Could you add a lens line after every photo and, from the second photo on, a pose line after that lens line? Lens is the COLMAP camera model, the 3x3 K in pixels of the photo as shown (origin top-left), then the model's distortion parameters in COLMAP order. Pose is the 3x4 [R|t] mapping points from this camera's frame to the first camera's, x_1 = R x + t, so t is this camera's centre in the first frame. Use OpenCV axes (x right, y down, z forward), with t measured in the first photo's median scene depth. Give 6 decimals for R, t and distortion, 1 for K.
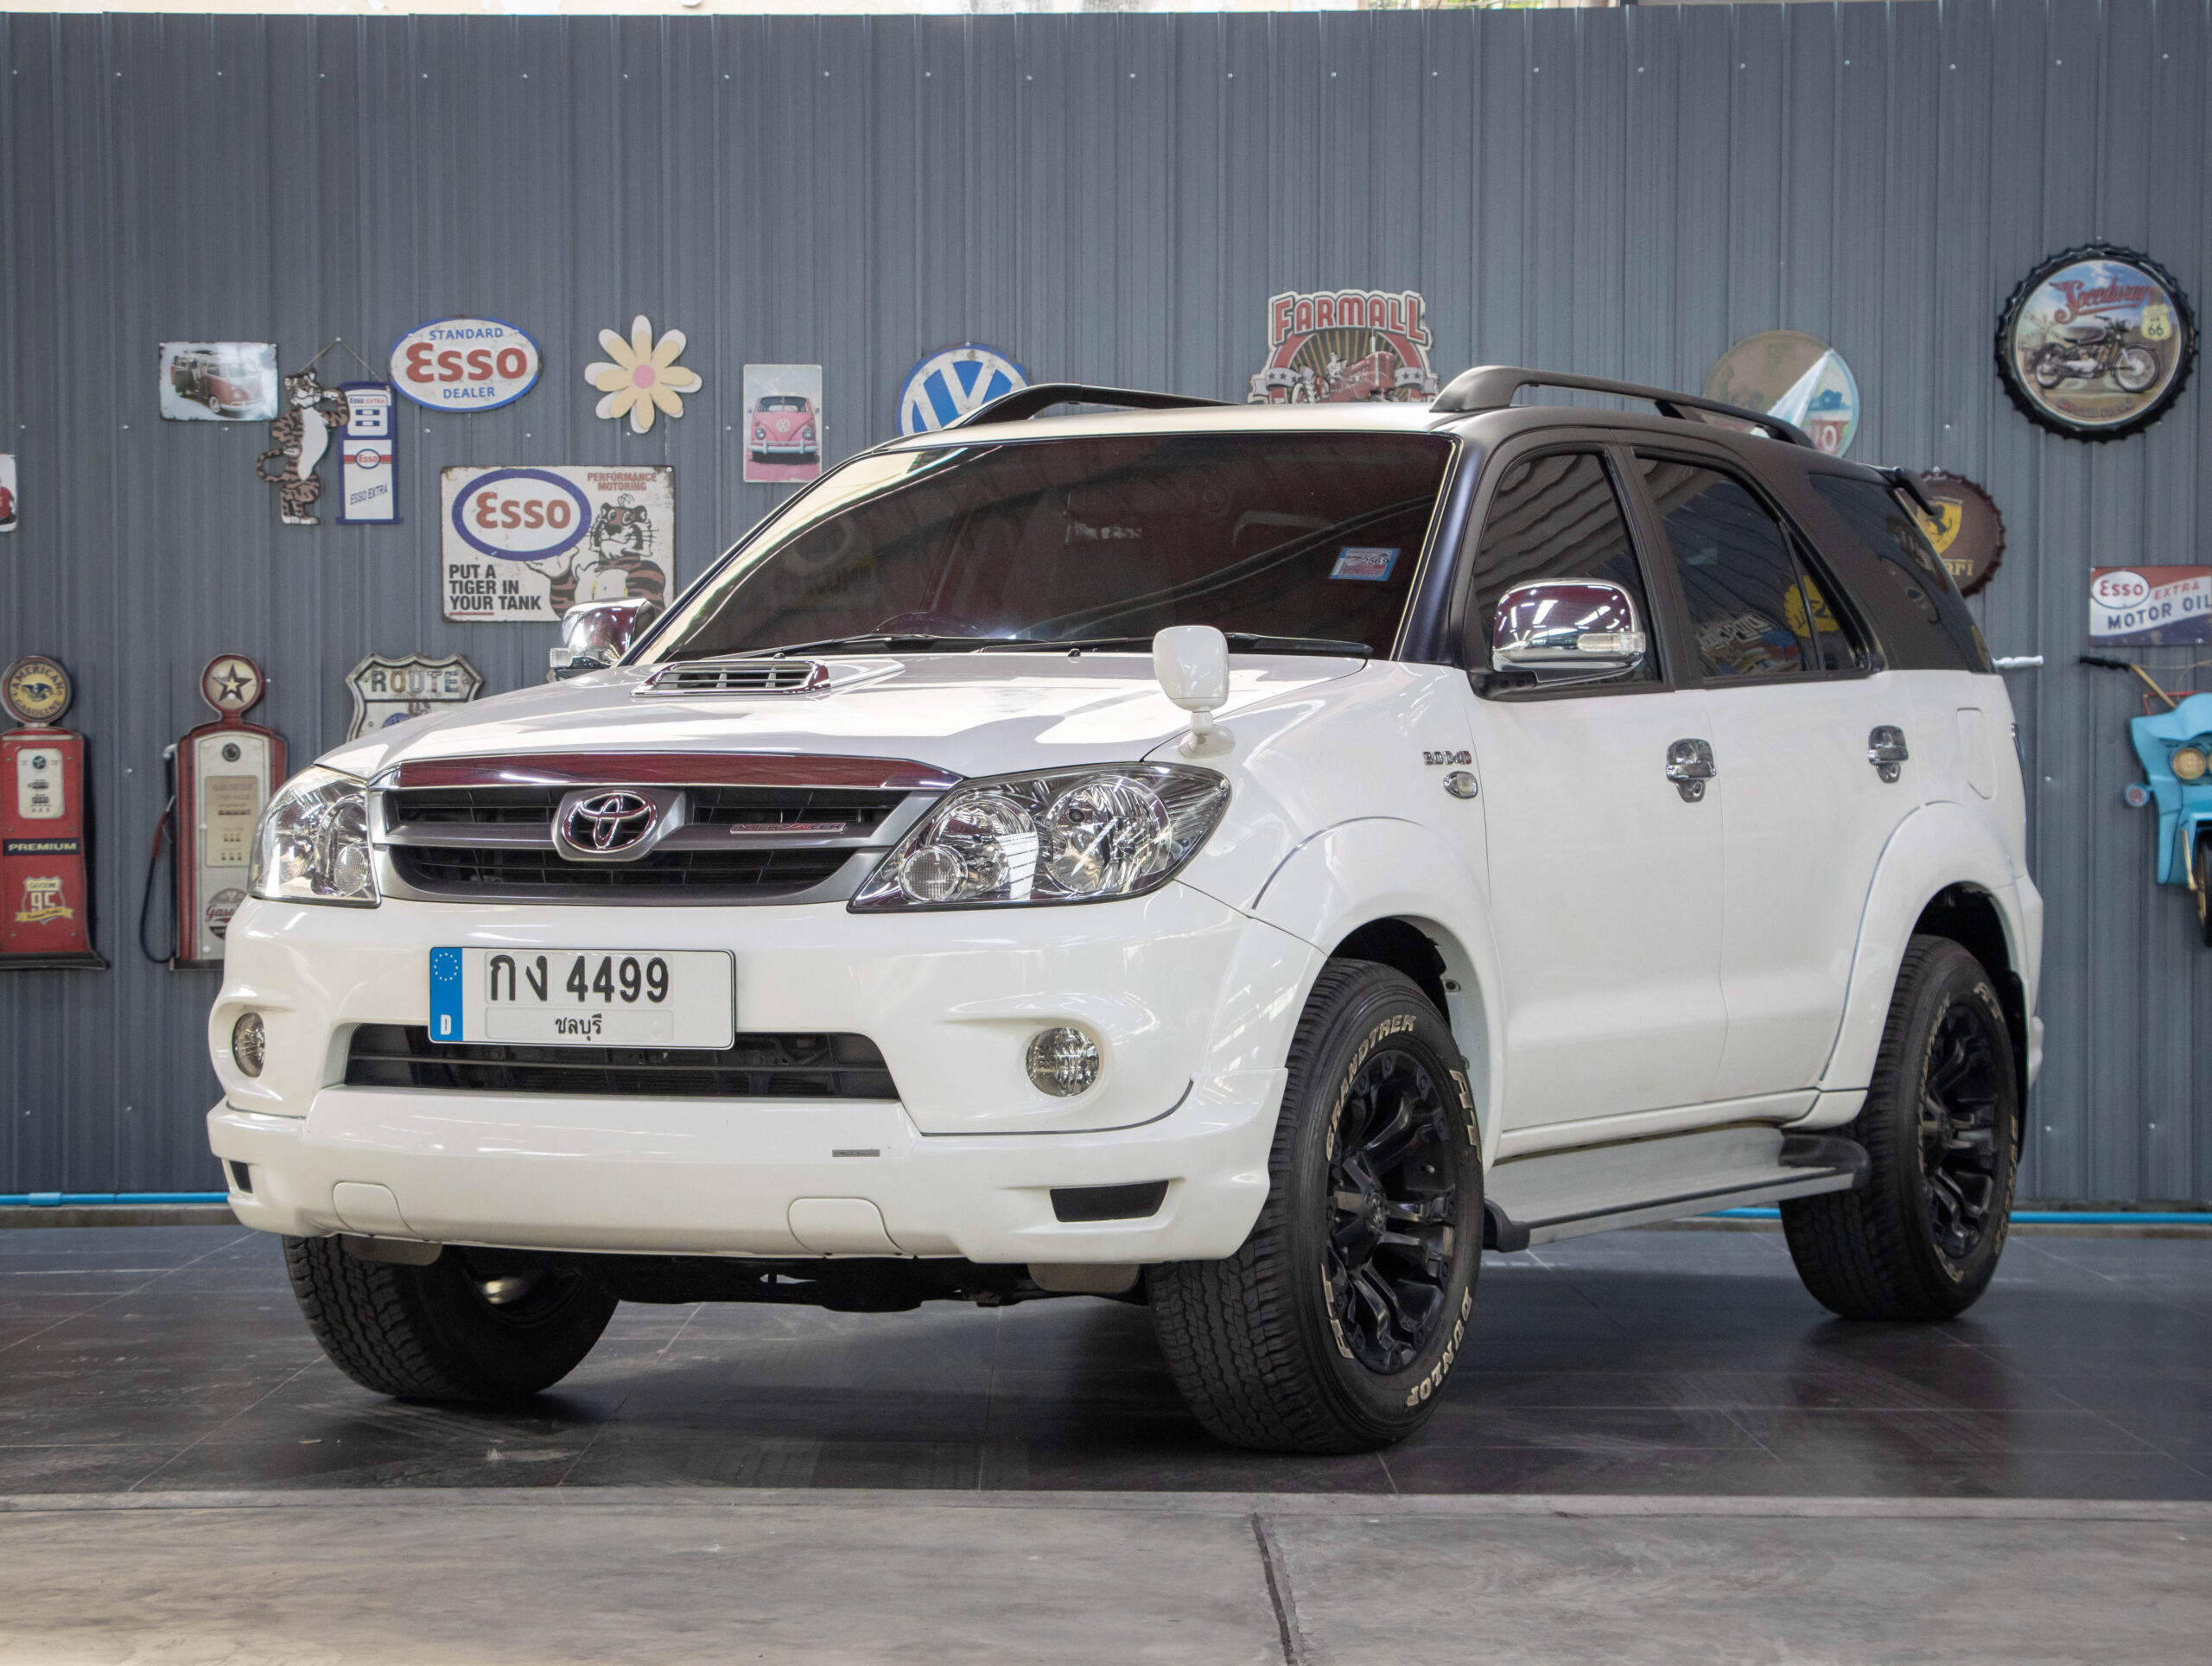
lens RADIAL K [[4998.3, 0, 1129.0], [0, 4998.3, 878.8], [0, 0, 1]] dist [0.250482, 0.811309]
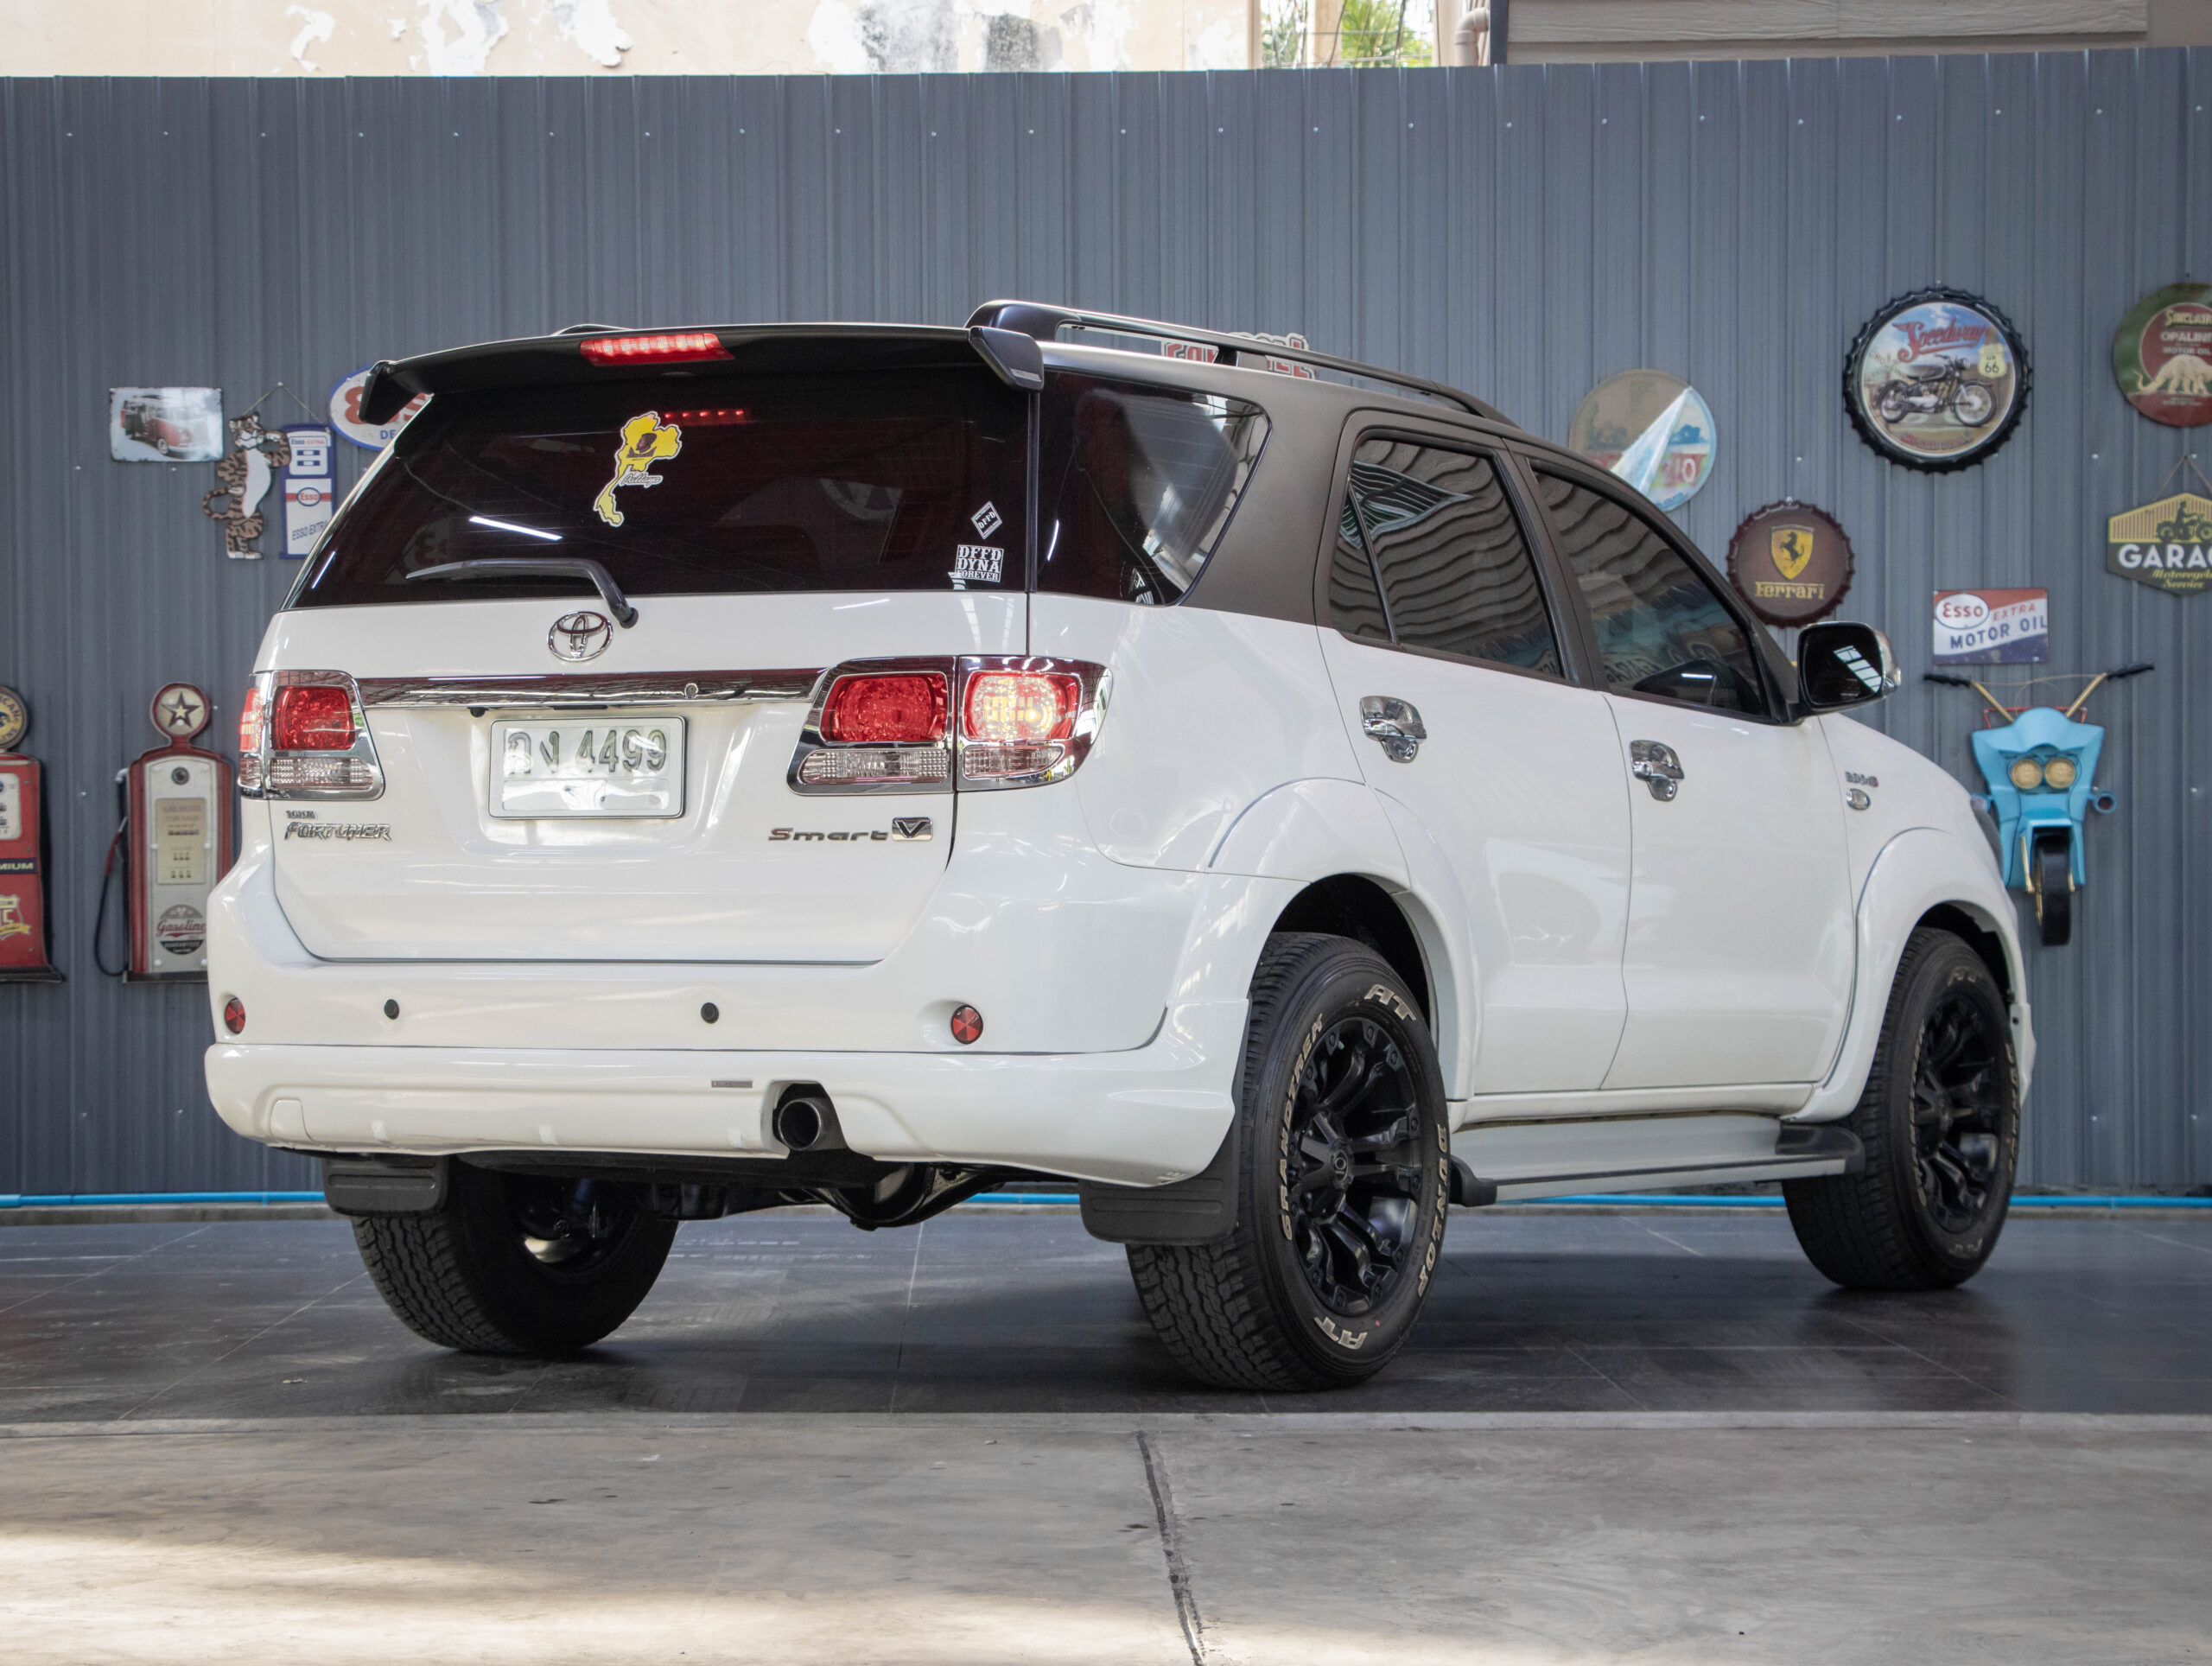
lens RADIAL K [[4986.2, 0, 1108.5], [0, 4986.2, 894.3], [0, 0, 1]] dist [0.248296, 0.932609]
pose [[0.999899, -0.006660, 0.012549, 0.002739], [0.006746, 0.999954, -0.006758, 0.008296], [-0.012504, 0.006842, 0.999898, -0.055964]]
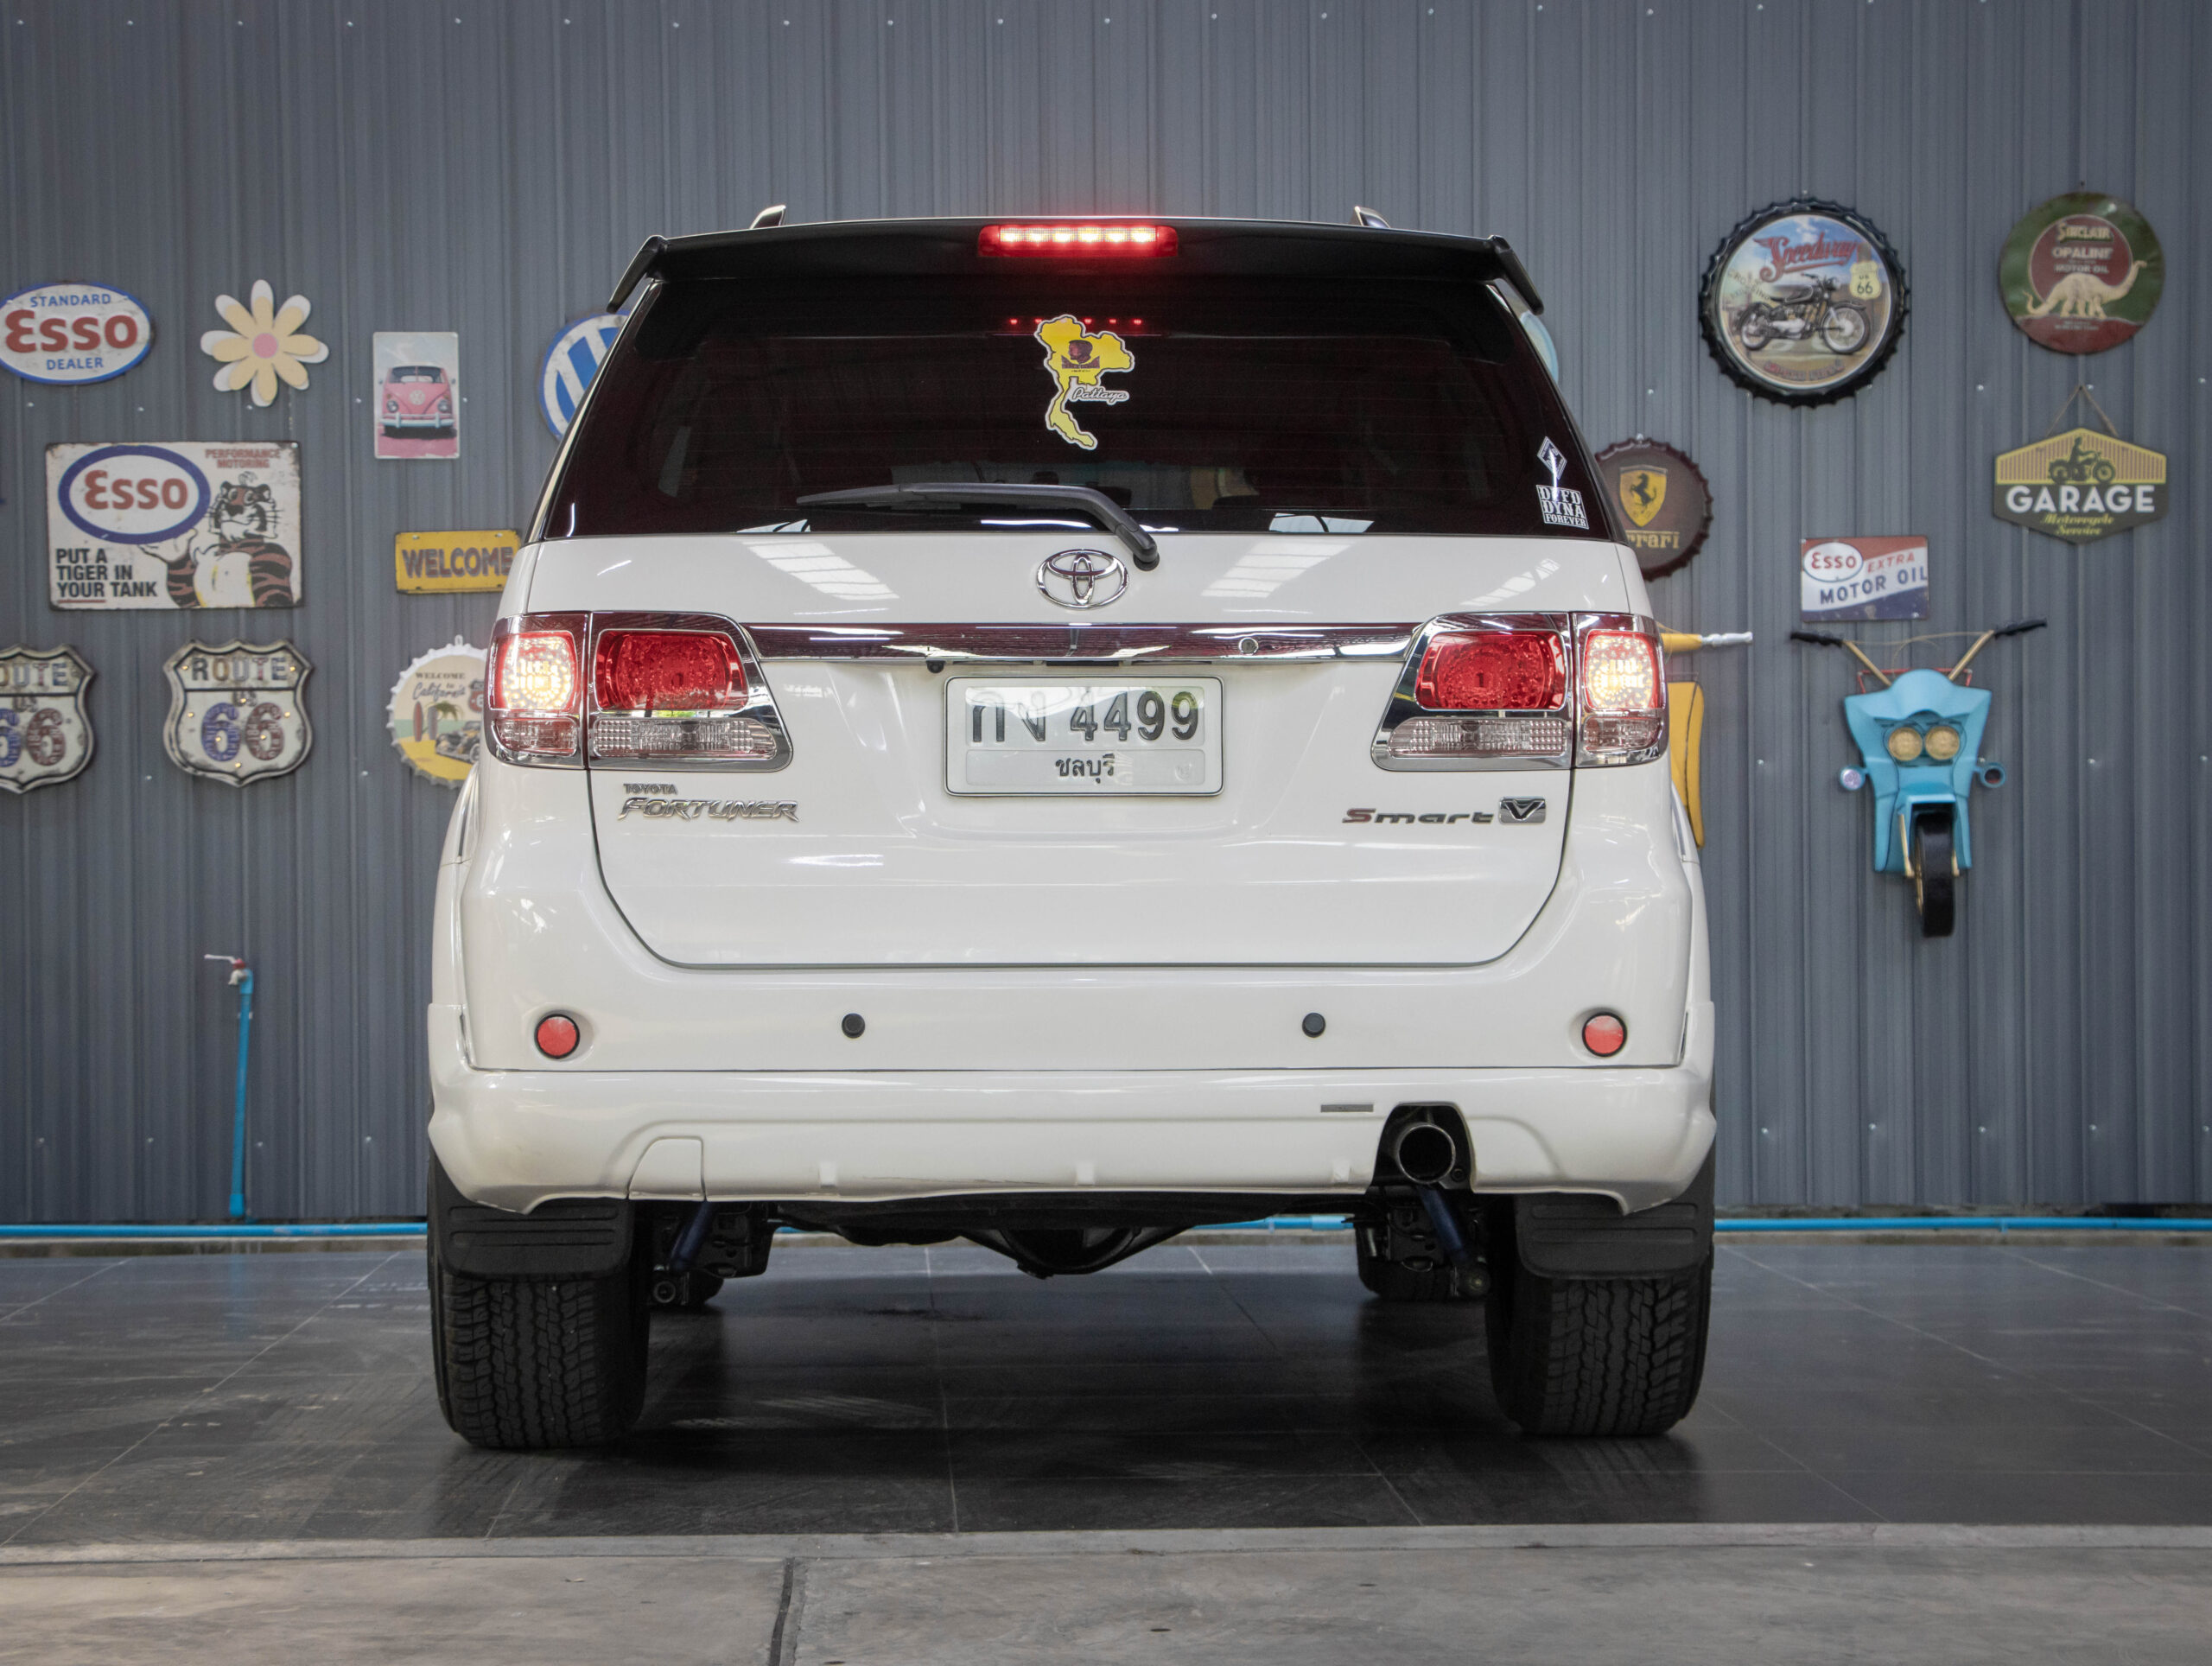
lens RADIAL K [[5051.7, 0, 1085.3], [0, 5051.7, 879.4], [0, 0, 1]] dist [0.256618, 0.822008]
pose [[0.999555, -0.010954, 0.027736, 0.028568], [0.011100, 0.999925, -0.005126, 0.005737], [-0.027678, 0.005431, 0.999602, 0.049400]]
